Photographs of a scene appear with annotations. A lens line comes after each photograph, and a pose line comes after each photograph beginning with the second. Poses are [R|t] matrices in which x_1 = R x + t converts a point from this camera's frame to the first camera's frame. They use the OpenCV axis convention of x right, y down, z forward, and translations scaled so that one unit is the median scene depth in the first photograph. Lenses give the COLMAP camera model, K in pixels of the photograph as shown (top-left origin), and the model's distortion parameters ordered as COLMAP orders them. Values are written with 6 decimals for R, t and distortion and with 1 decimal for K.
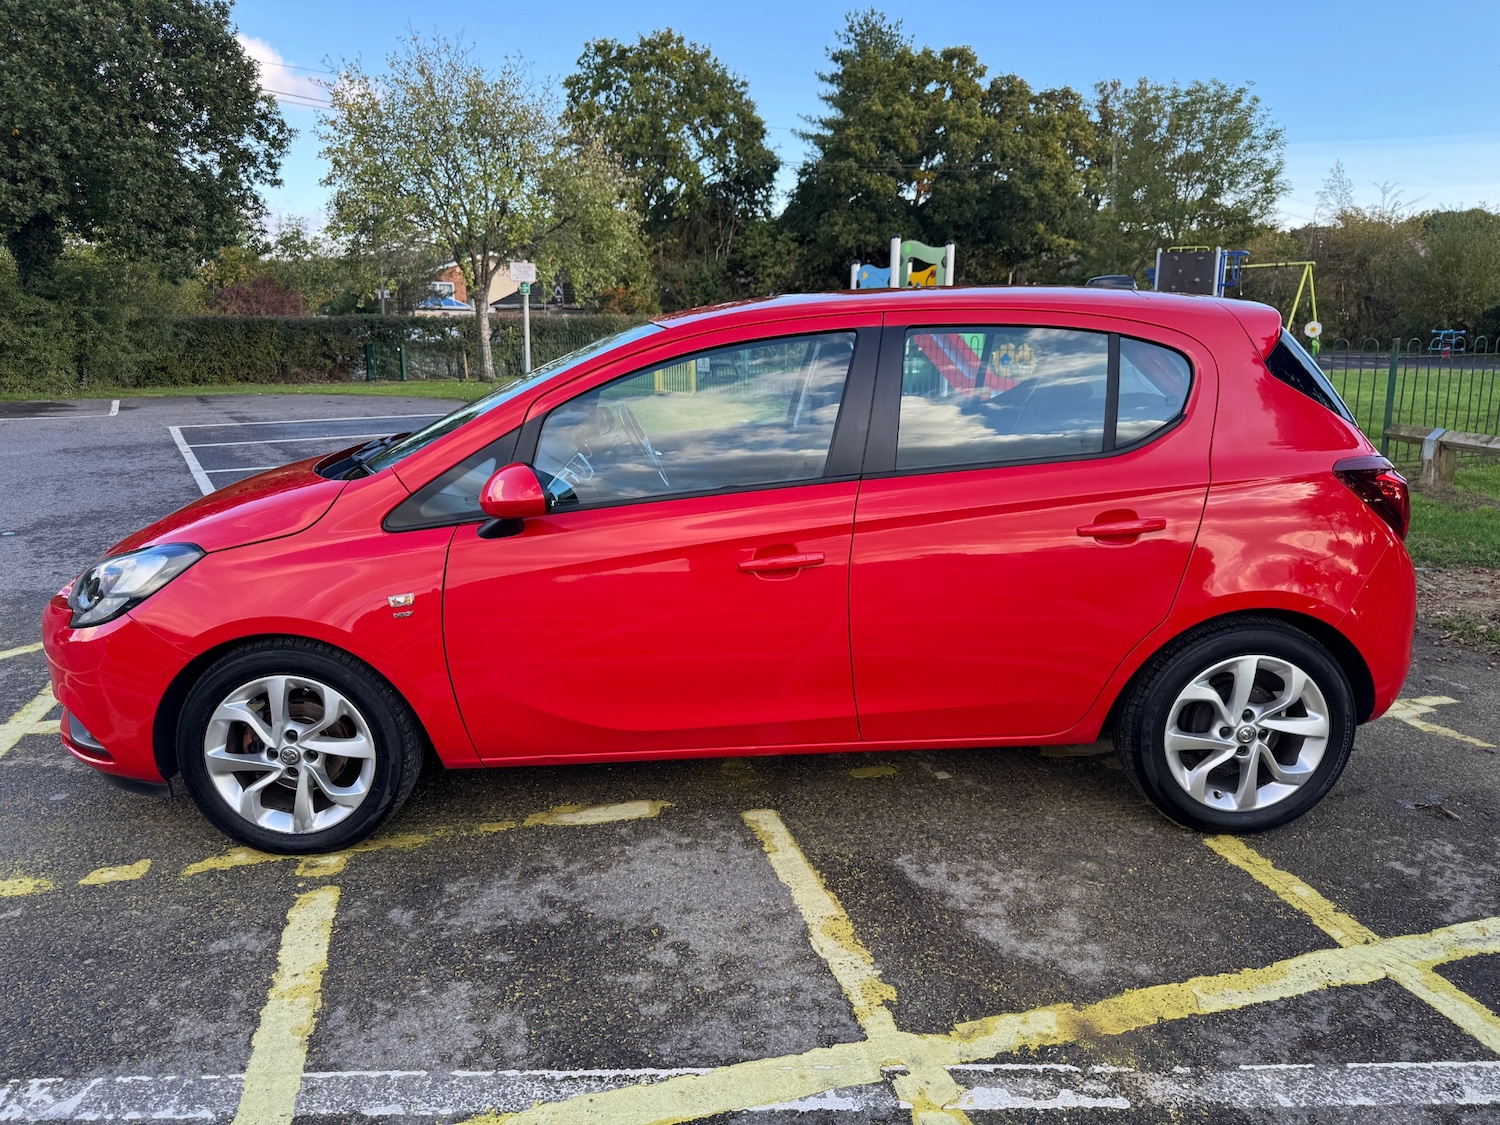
lens RADIAL K [[1058.4, 0, 744.7], [0, 1058.4, 567.1], [0, 0, 1]] dist [0.012086, -0.014647]
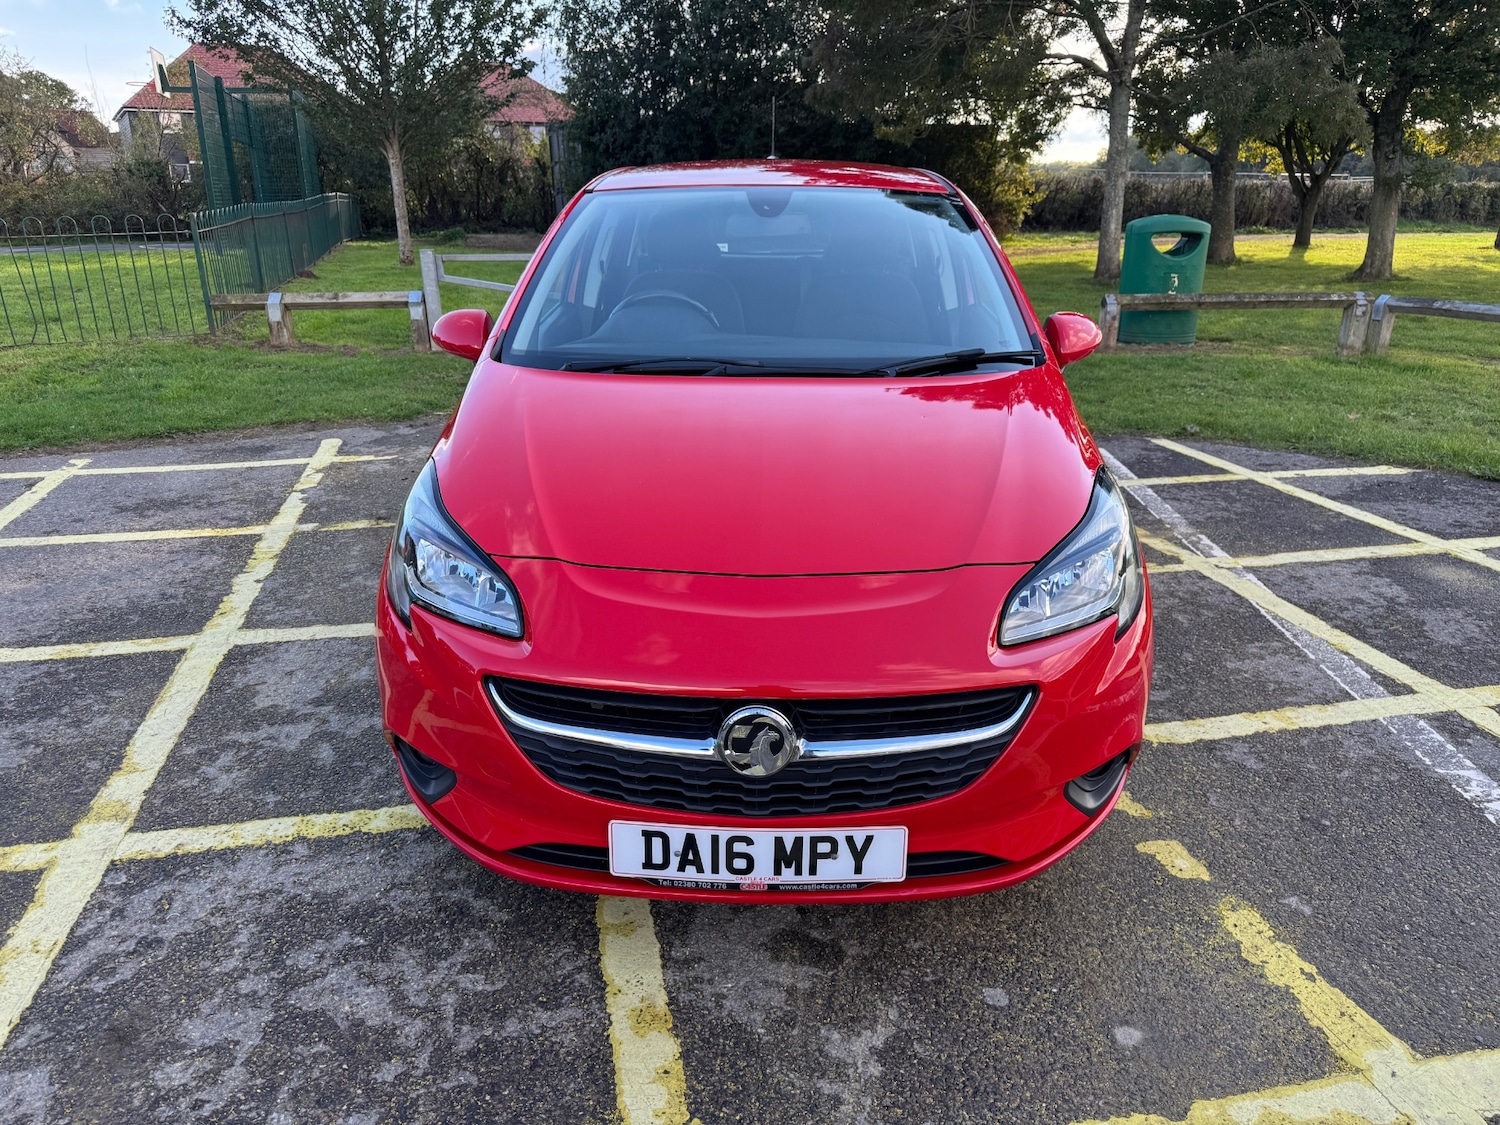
lens RADIAL K [[1063.8, 0, 742.5], [0, 1063.8, 557.6], [0, 0, 1]] dist [0.018950, -0.023966]
pose [[0.056443, -0.322042, 0.945041, -0.225191], [0.232327, 0.924803, 0.301270, -0.044903], [-0.970999, 0.202554, 0.127018, 0.199056]]
